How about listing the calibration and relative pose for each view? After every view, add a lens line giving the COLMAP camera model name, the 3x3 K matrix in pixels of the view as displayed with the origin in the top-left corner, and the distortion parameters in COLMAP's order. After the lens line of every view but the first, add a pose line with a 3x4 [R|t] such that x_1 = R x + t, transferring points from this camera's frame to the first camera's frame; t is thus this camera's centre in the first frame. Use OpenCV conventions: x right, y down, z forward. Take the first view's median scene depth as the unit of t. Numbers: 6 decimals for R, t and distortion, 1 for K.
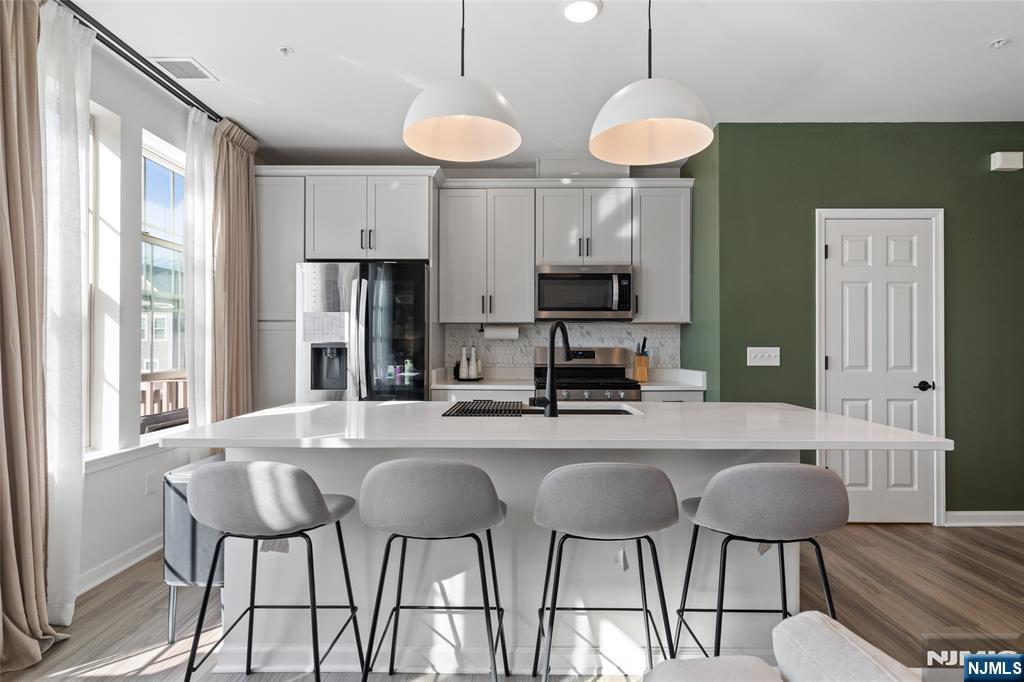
lens RADIAL K [[524.4, 0, 511.9], [0, 524.4, 344.9], [0, 0, 1]] dist [0.000788, -0.000019]
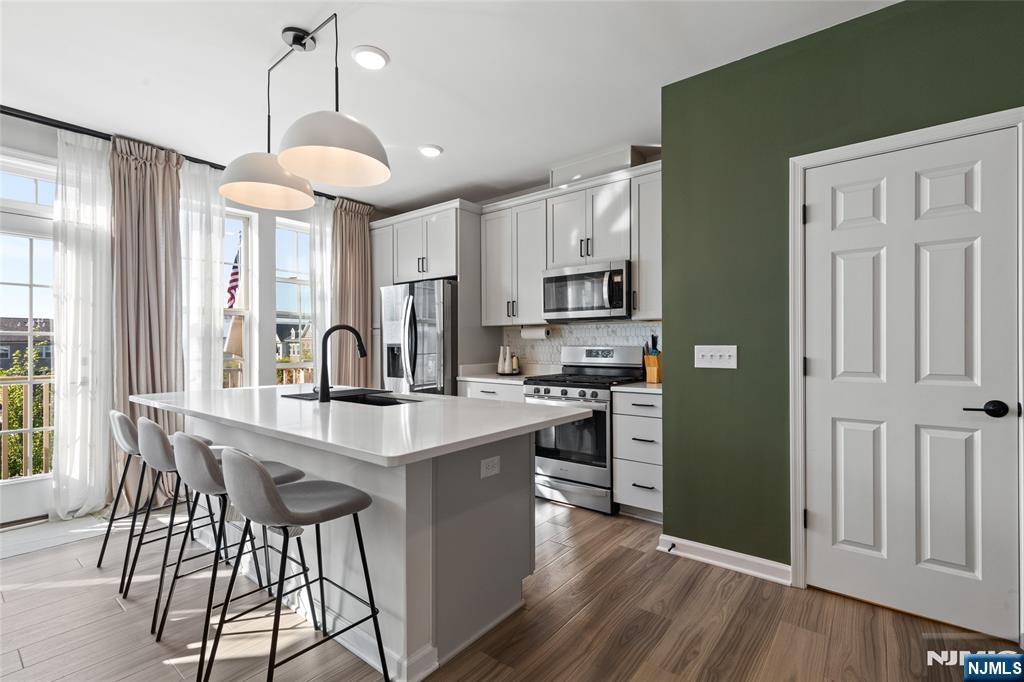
lens RADIAL K [[460.3, 0, 513.7], [0, 460.3, 346.0], [0, 0, 1]] dist [0.001038, 0.000050]
pose [[0.792008, -0.002804, -0.610505, 0.610893], [0.003288, 0.999995, -0.000327, 0.004492], [0.610502, -0.001748, 0.792013, 0.223665]]
